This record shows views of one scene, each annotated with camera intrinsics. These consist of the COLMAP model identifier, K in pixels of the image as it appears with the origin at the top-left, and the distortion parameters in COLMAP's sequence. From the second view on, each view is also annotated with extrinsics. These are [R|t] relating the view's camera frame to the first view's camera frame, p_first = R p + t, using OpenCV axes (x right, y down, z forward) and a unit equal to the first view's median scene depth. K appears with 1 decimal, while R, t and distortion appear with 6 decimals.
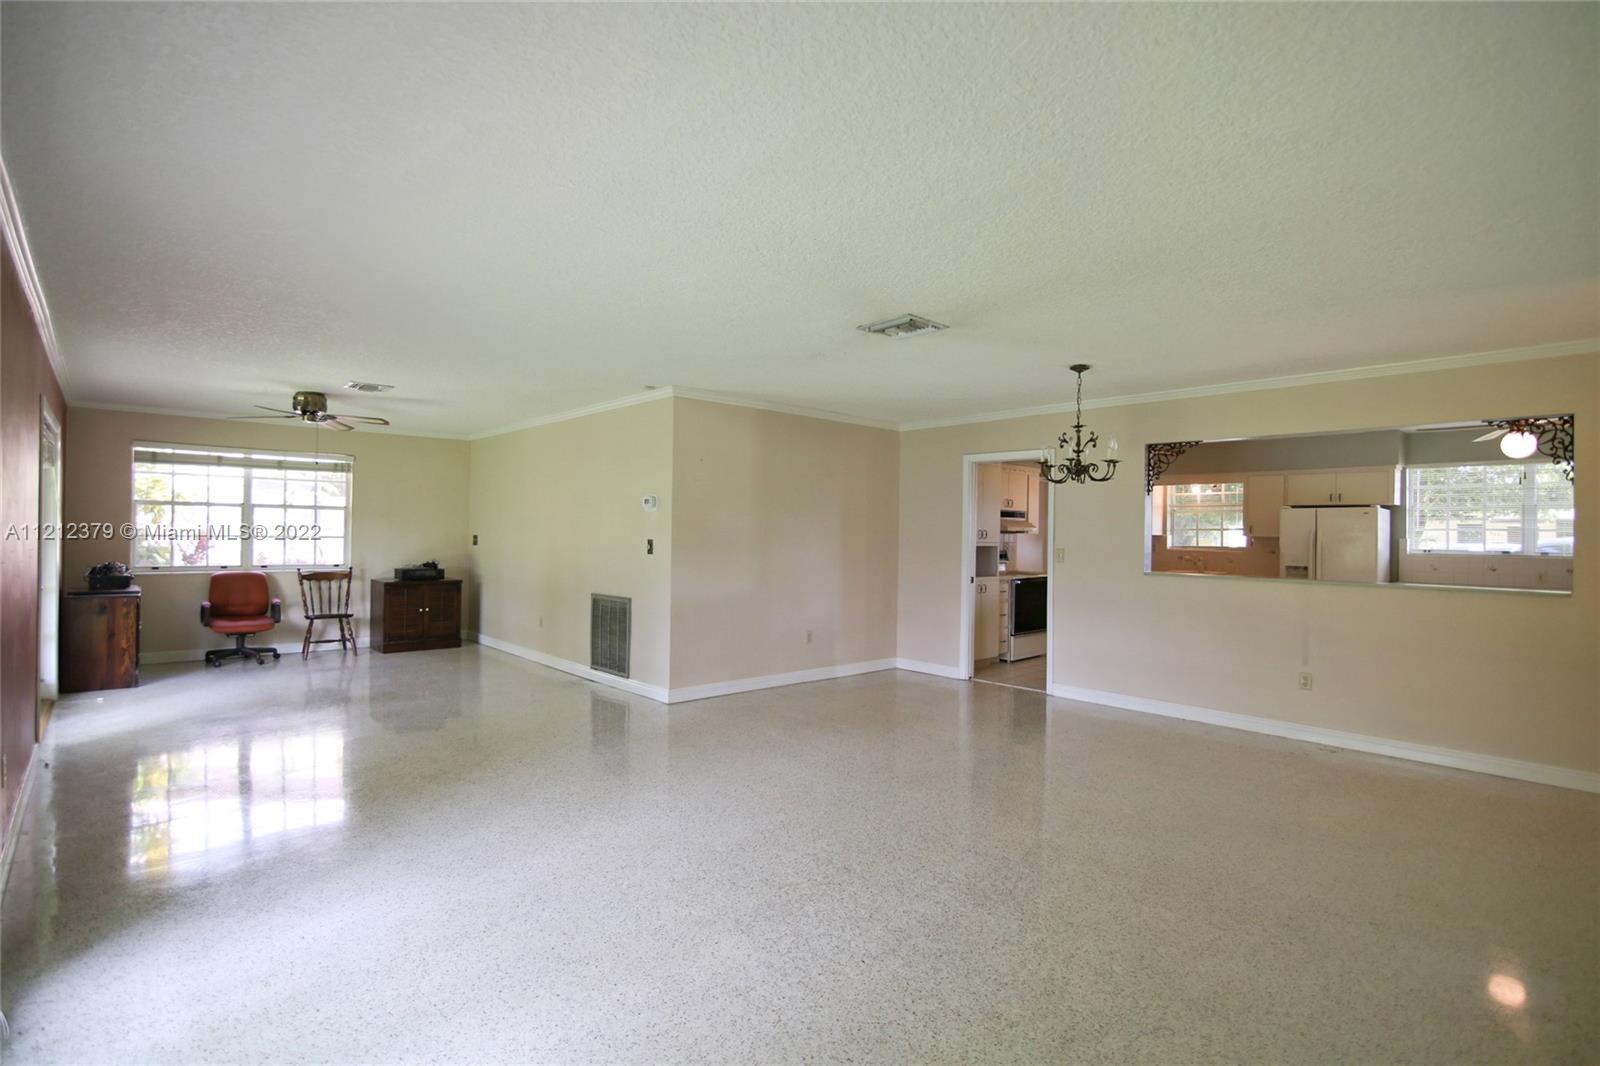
lens RADIAL K [[753.0, 0, 800.0], [0, 753.0, 533.0], [0, 0, 1]] dist [-0.003855, -0.012218]
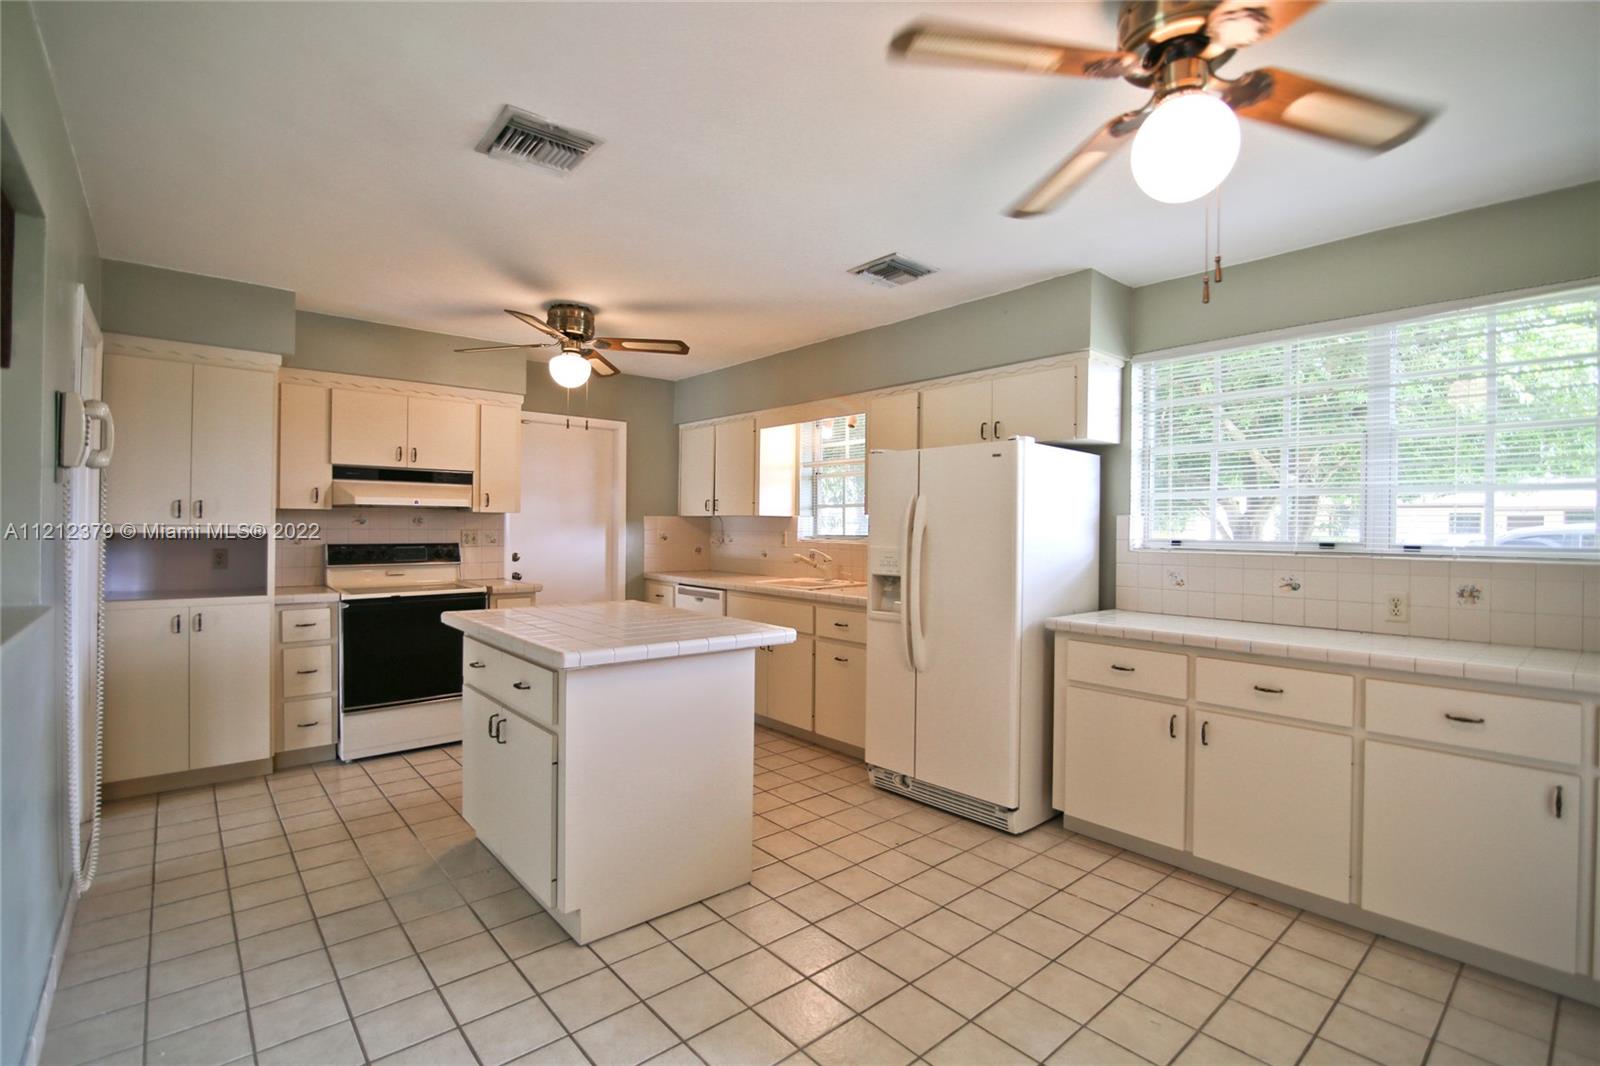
lens RADIAL K [[733.7, 0, 795.7], [0, 733.7, 532.4], [0, 0, 1]] dist [-0.016895, 0.000658]
pose [[0.999275, -0.002238, -0.038005, 0.764356], [0.002489, 0.999975, 0.006559, 0.017688], [0.037989, -0.006649, 0.999256, 0.664541]]
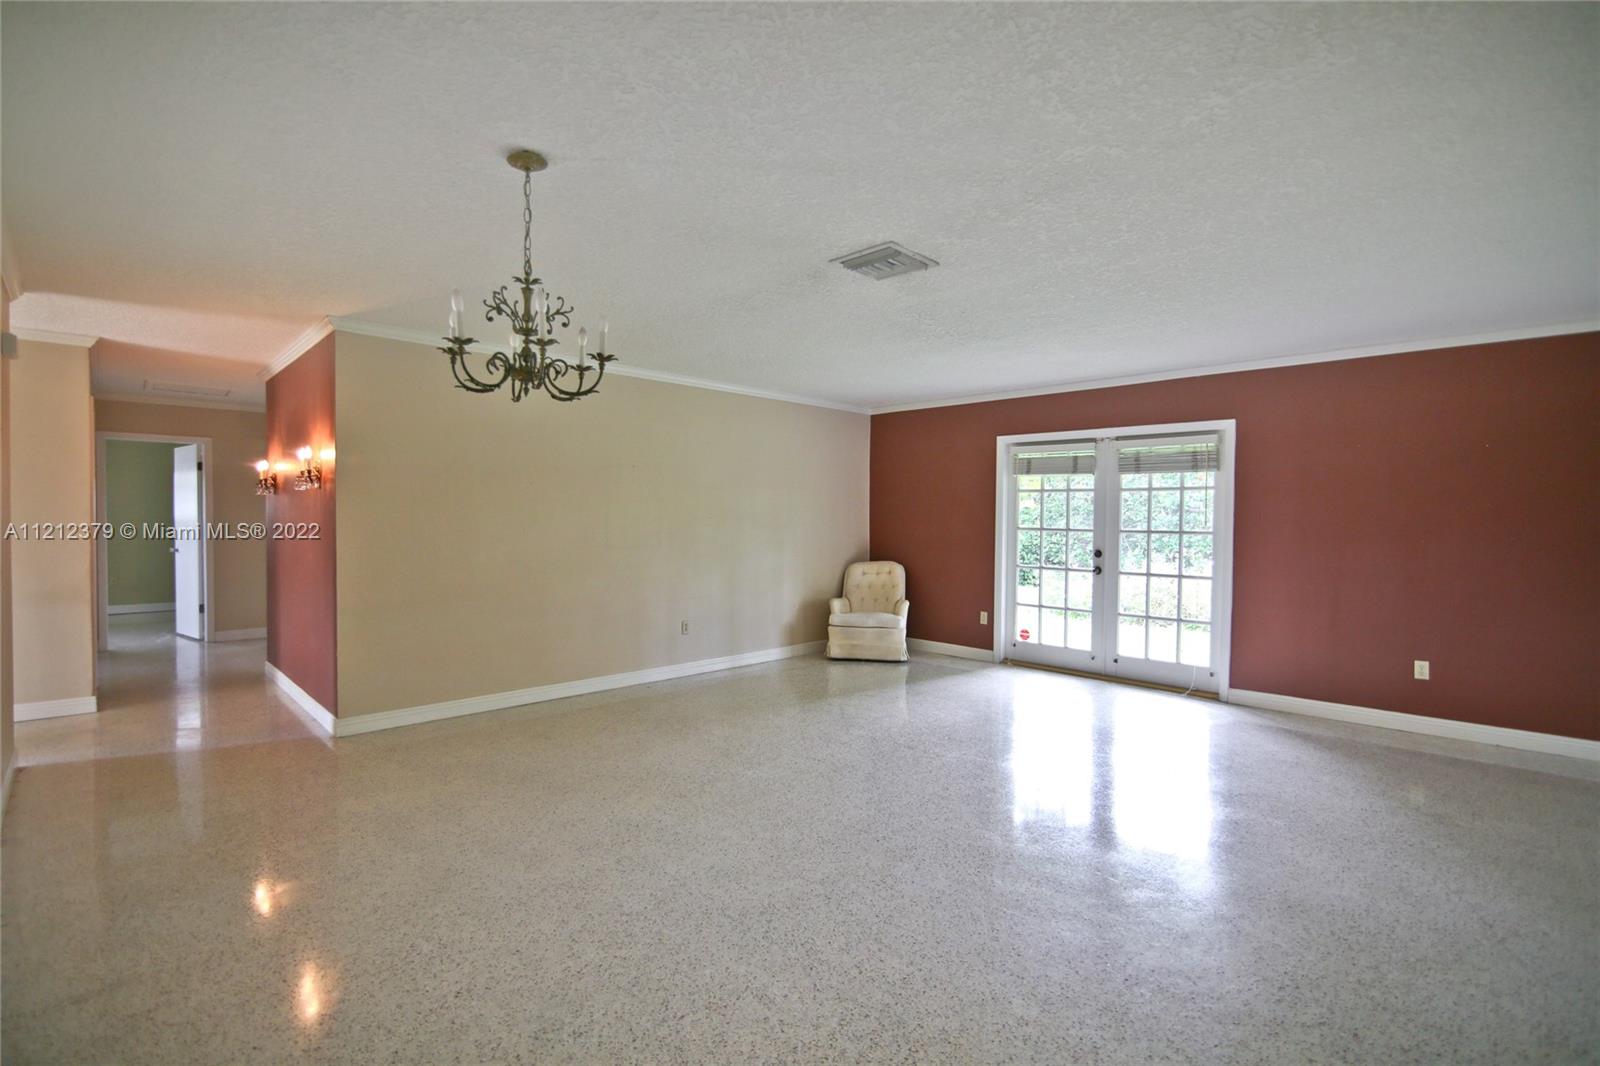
lens RADIAL K [[733.7, 0, 795.7], [0, 733.7, 532.4], [0, 0, 1]] dist [-0.016895, 0.000658]
pose [[-0.999376, -0.020831, -0.028540, 0.159438], [-0.021470, 0.999521, 0.022268, 0.005961], [0.028062, 0.022867, -0.999345, 1.150650]]
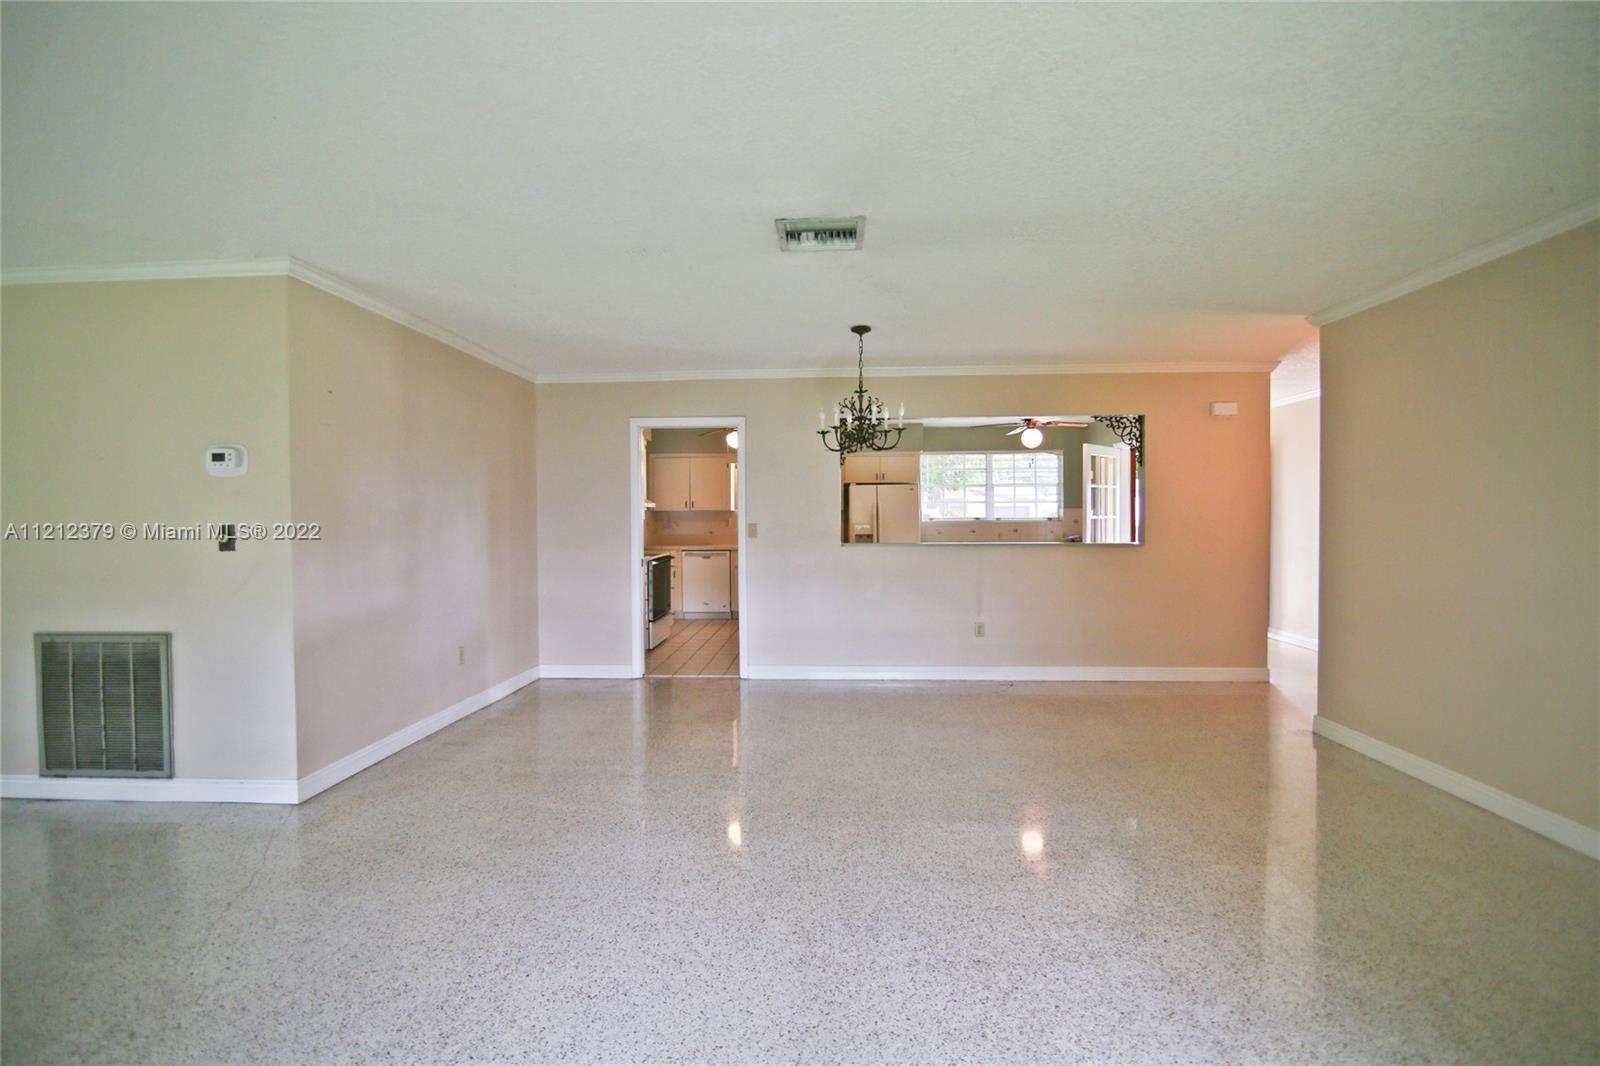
lens RADIAL K [[733.7, 0, 795.7], [0, 733.7, 532.4], [0, 0, 1]] dist [-0.016895, 0.000658]
pose [[0.718575, -0.033712, 0.694632, -0.261349], [0.016732, 0.999373, 0.031194, 0.004184], [-0.695248, -0.010793, 0.718688, 0.302770]]
